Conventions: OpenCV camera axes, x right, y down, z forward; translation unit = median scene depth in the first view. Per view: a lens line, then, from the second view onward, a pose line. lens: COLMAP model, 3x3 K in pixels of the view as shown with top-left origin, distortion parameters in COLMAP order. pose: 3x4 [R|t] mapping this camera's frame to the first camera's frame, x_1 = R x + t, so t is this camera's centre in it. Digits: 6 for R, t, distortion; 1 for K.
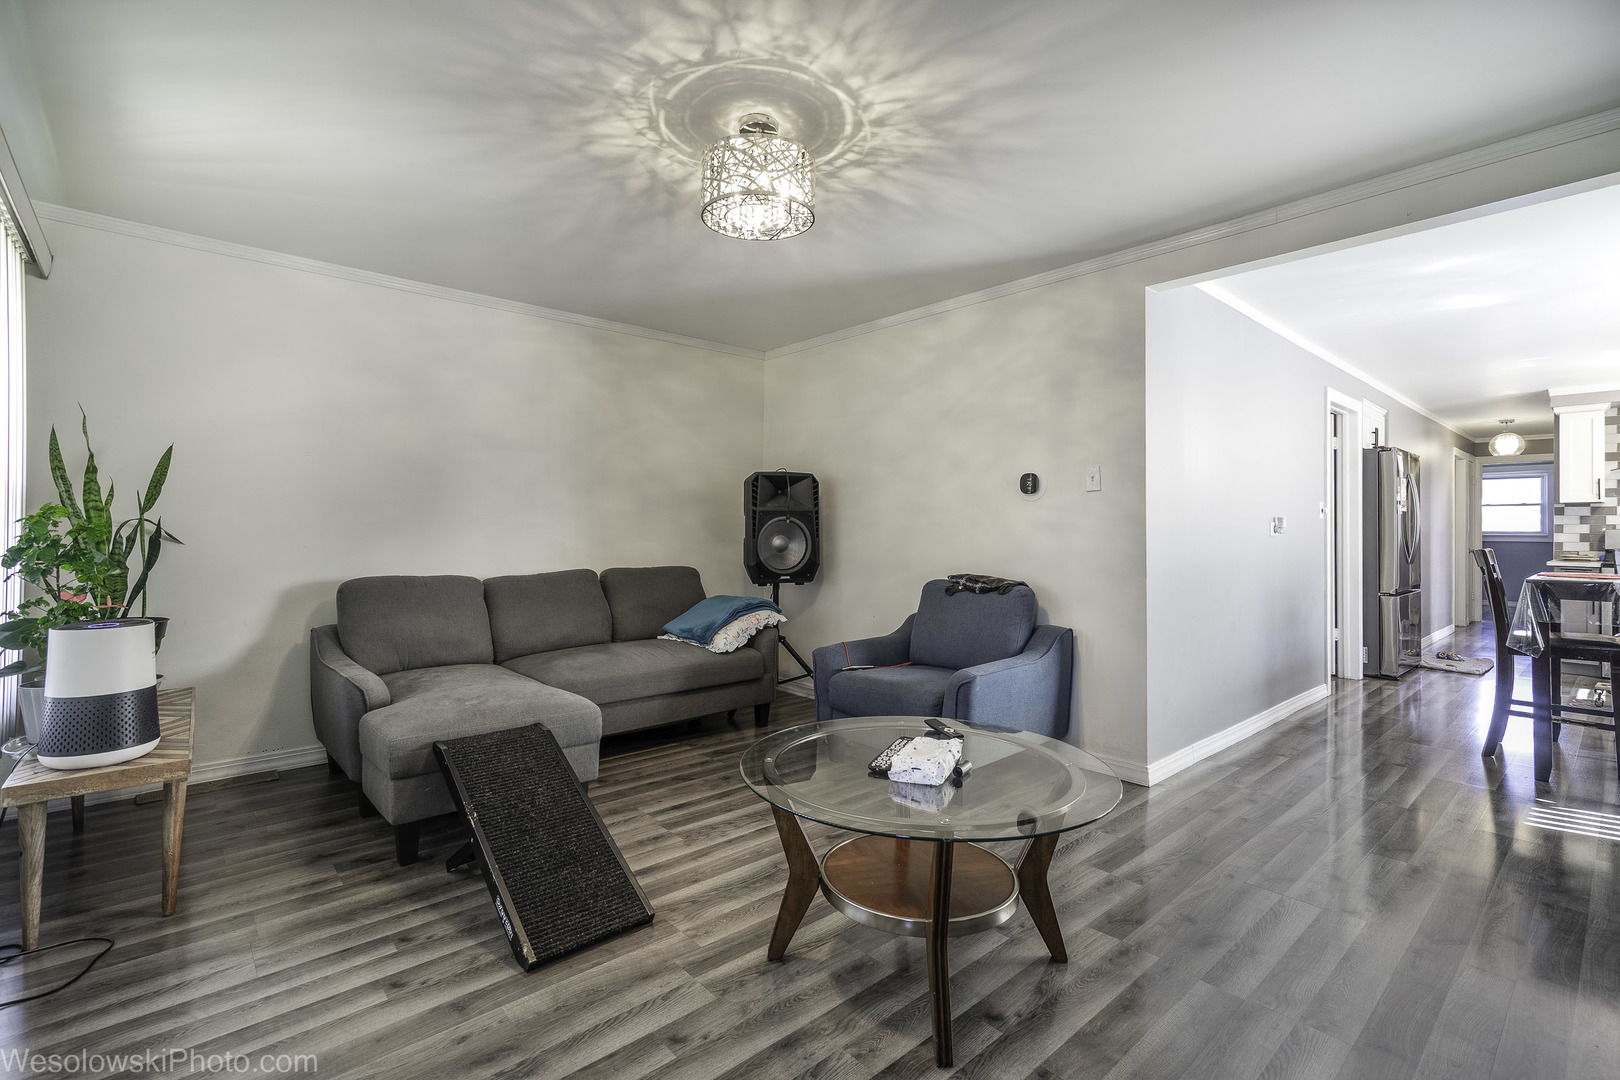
lens RADIAL K [[736.8, 0, 809.5], [0, 736.8, 525.9], [0, 0, 1]] dist [-0.001077, 0.000204]
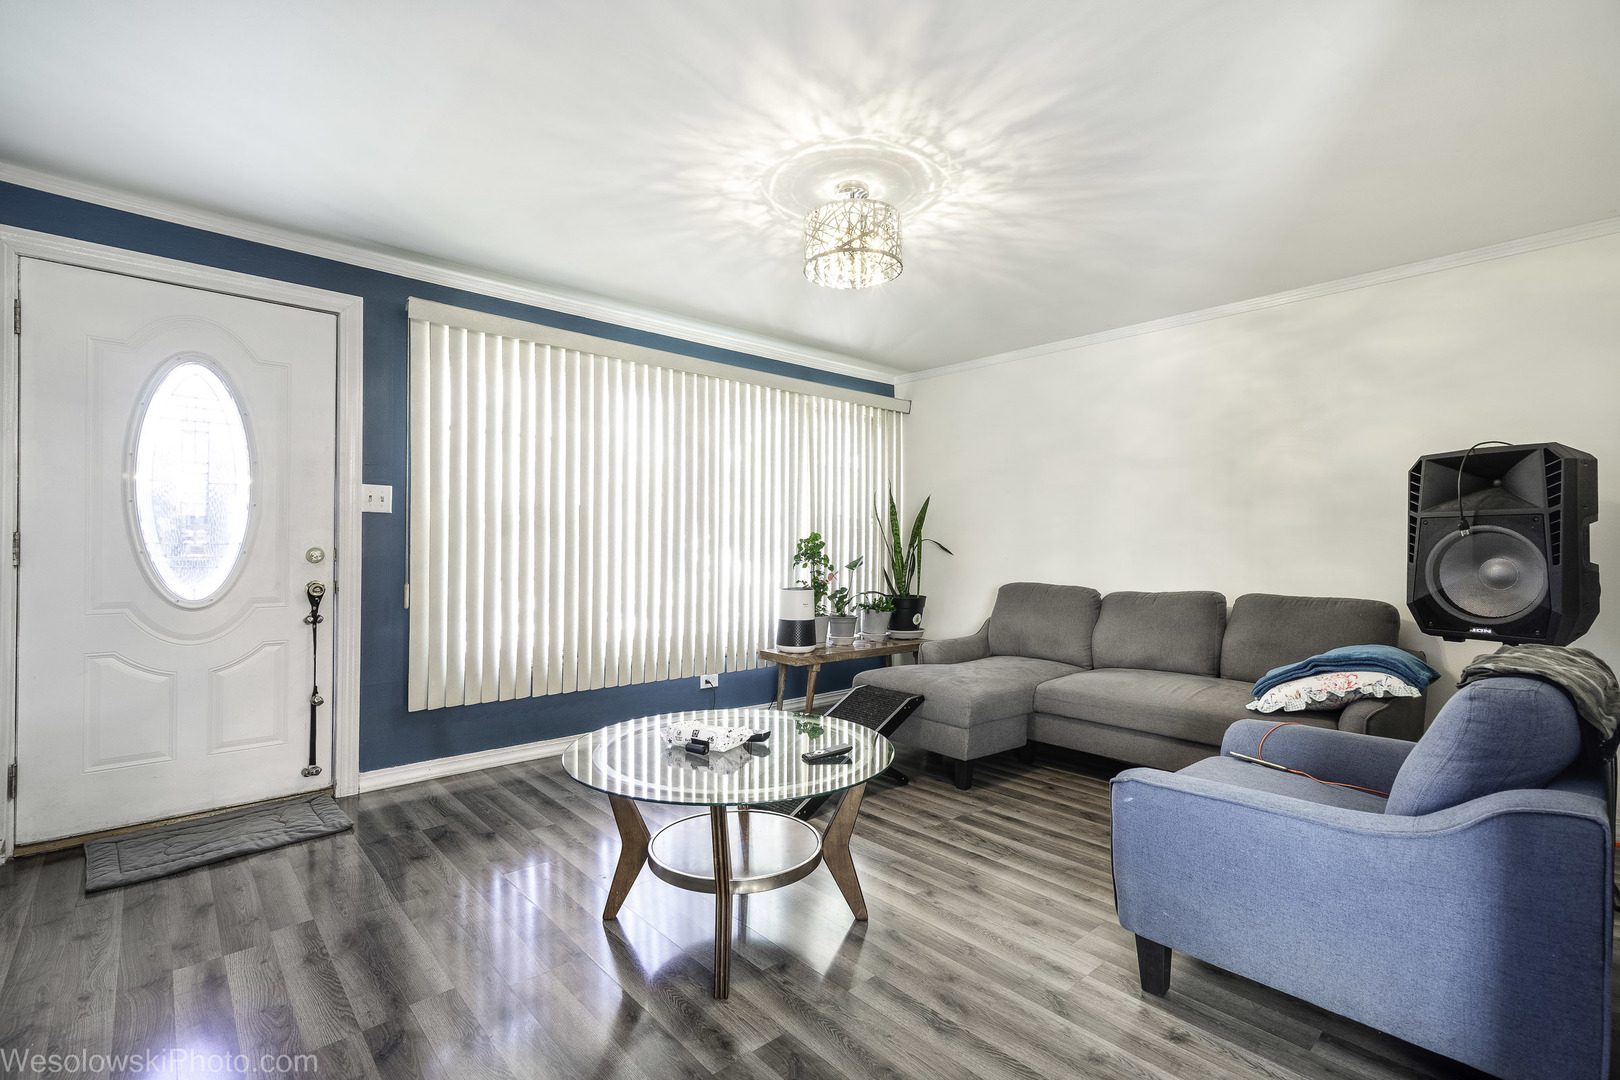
lens RADIAL K [[736.8, 0, 807.3], [0, 736.8, 547.3], [0, 0, 1]] dist [-0.001077, 0.000204]
pose [[-0.004469, -0.001863, -0.999988, 0.615455], [-0.002826, 0.999994, -0.001851, 0.008456], [0.999986, 0.002818, -0.004474, 0.535879]]
